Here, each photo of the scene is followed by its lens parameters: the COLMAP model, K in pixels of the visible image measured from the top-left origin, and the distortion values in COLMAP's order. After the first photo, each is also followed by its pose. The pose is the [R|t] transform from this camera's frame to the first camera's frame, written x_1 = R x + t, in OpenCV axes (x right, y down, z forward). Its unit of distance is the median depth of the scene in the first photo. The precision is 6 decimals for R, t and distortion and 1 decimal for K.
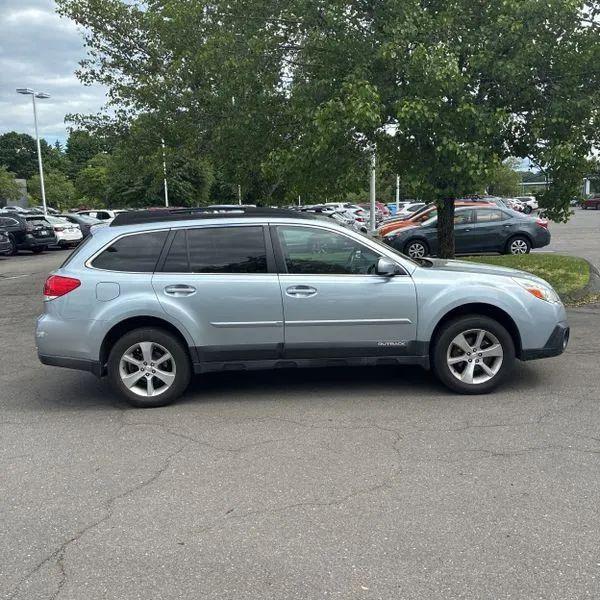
lens RADIAL K [[619.5, 0, 300.8], [0, 619.5, 293.5], [0, 0, 1]] dist [0.011423, 0.012928]
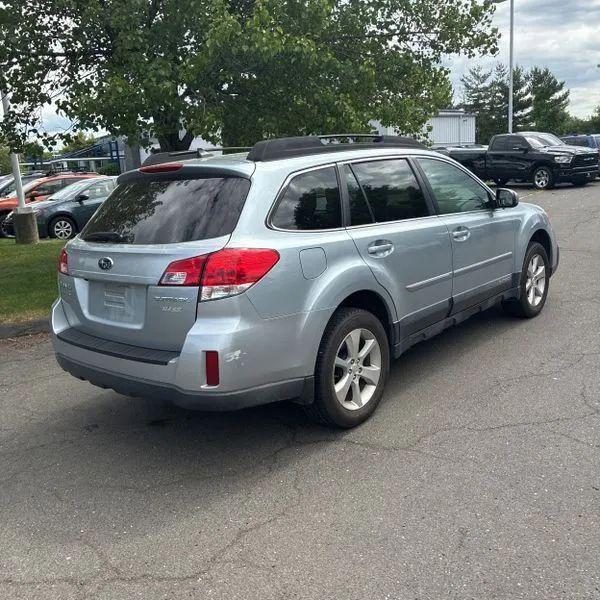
lens RADIAL K [[617.1, 0, 293.9], [0, 617.1, 300.1], [0, 0, 1]] dist [0.033181, 0.007383]
pose [[0.681404, -0.171776, 0.711465, -0.761687], [0.145637, 0.984452, 0.098202, -0.029710], [-0.717272, 0.036700, 0.695826, 0.568524]]
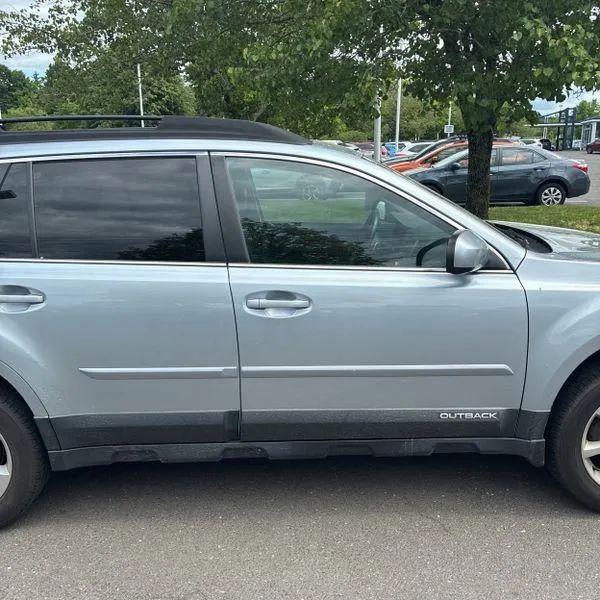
lens RADIAL K [[620.2, 0, 300.0], [0, 620.2, 300.0], [0, 0, 1]] dist [-0.012007, -0.024211]
pose [[0.999807, 0.012278, 0.015343, 0.009966], [-0.013785, 0.994653, 0.102349, -0.052511], [-0.014004, -0.102541, 0.994630, 0.536426]]
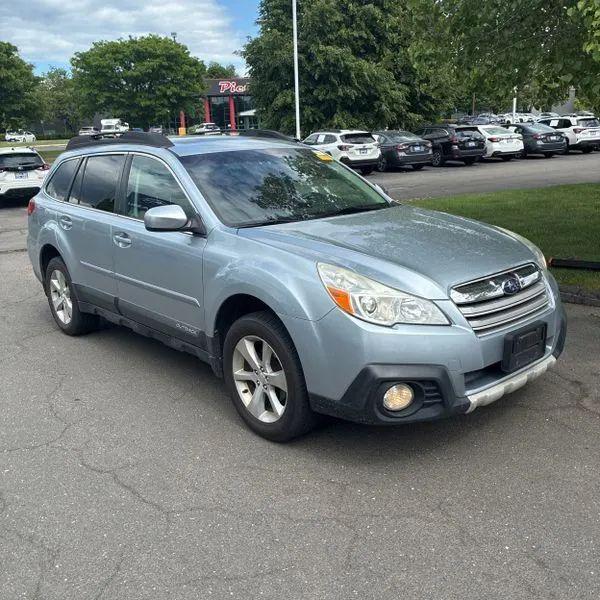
lens RADIAL K [[617.1, 0, 293.9], [0, 617.1, 300.1], [0, 0, 1]] dist [0.033181, 0.007383]
pose [[0.658725, 0.196549, -0.726257, 0.738046], [-0.081794, 0.978262, 0.190561, -0.096917], [0.747924, -0.066124, 0.660483, 0.617830]]
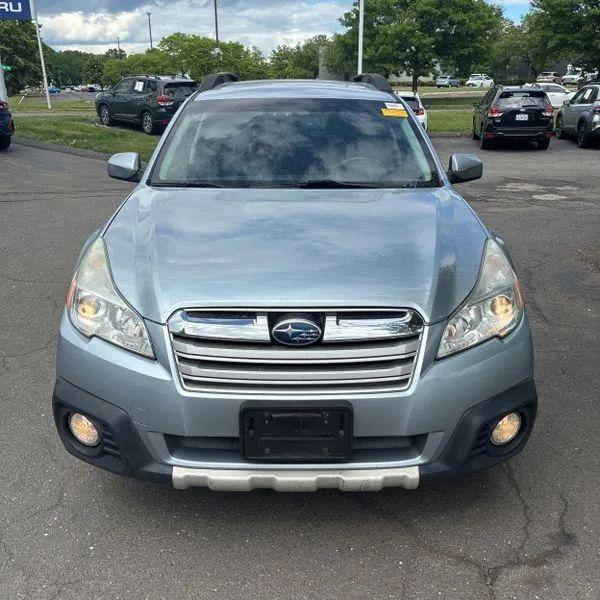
lens RADIAL K [[617.1, 0, 293.9], [0, 617.1, 300.1], [0, 0, 1]] dist [0.033181, 0.007383]
pose [[0.015051, 0.348271, -0.937273, 0.782711], [-0.142286, 0.928586, 0.342758, -0.158659], [0.989711, 0.128202, 0.063530, 1.120421]]
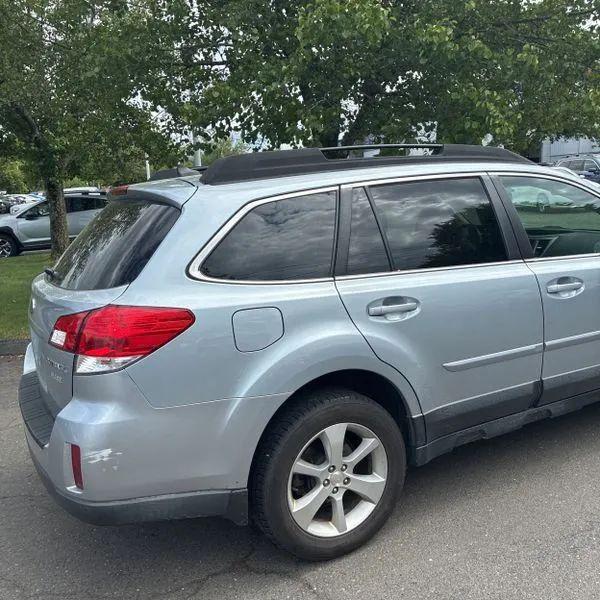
lens RADIAL K [[618.9, 0, 300.0], [0, 618.9, 300.0], [0, 0, 1]] dist [0.017351, 0.040210]
pose [[0.895569, -0.103156, 0.432799, -0.463671], [0.090932, 0.994655, 0.048910, -0.041891], [-0.435531, -0.004447, 0.900163, 0.577604]]
